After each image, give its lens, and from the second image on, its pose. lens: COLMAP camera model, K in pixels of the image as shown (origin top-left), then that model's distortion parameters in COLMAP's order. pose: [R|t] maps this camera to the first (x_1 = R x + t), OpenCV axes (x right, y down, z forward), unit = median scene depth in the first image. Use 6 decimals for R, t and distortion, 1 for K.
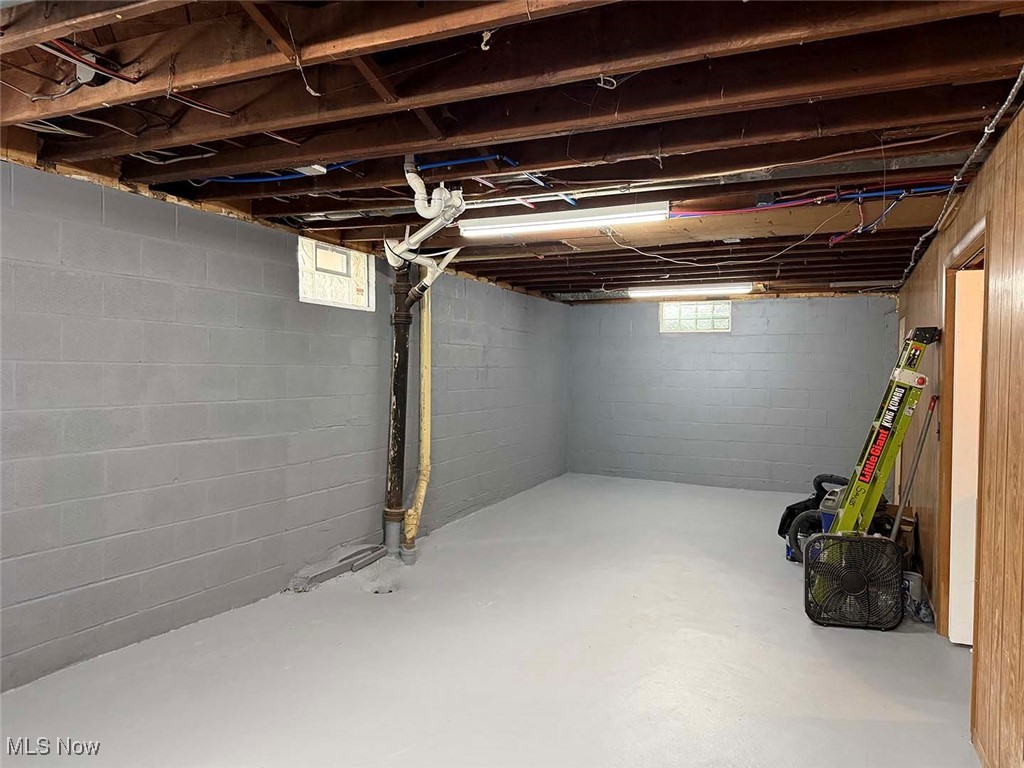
lens RADIAL K [[723.3, 0, 509.3], [0, 723.3, 385.3], [0, 0, 1]] dist [0.033109, -0.024892]
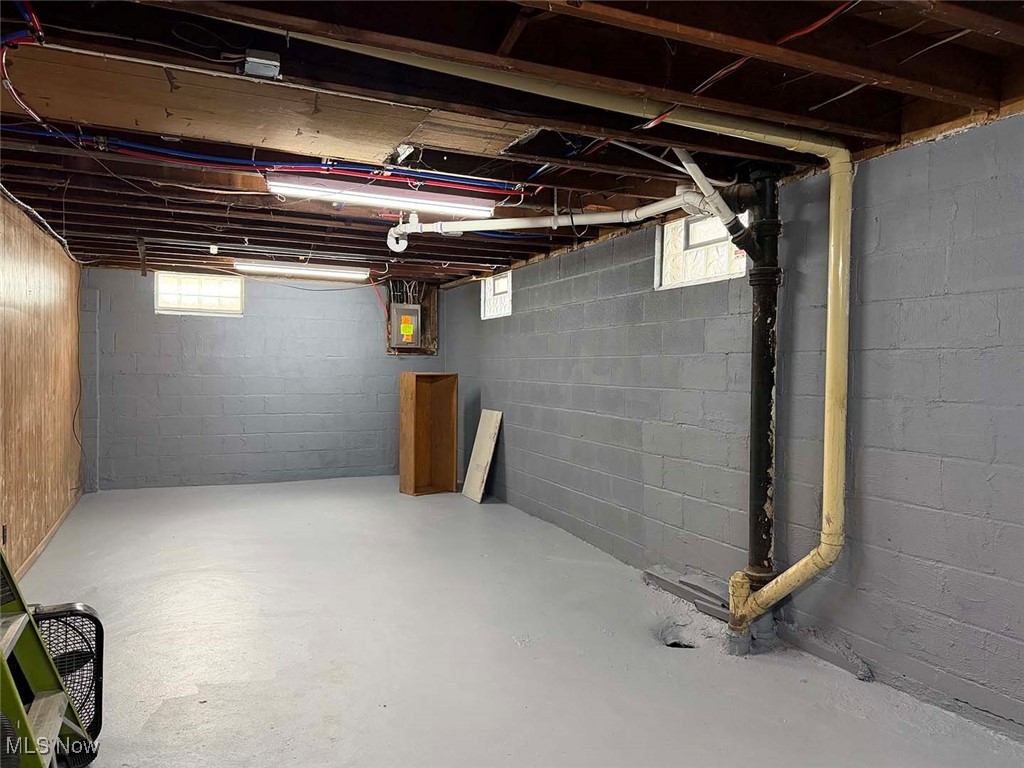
lens RADIAL K [[723.3, 0, 510.5], [0, 723.3, 383.7], [0, 0, 1]] dist [0.033109, -0.024892]
pose [[-0.671020, -0.006717, -0.741409, 0.626367], [-0.040091, 0.998825, 0.027236, -0.008373], [0.740354, 0.047999, -0.670501, 1.640732]]
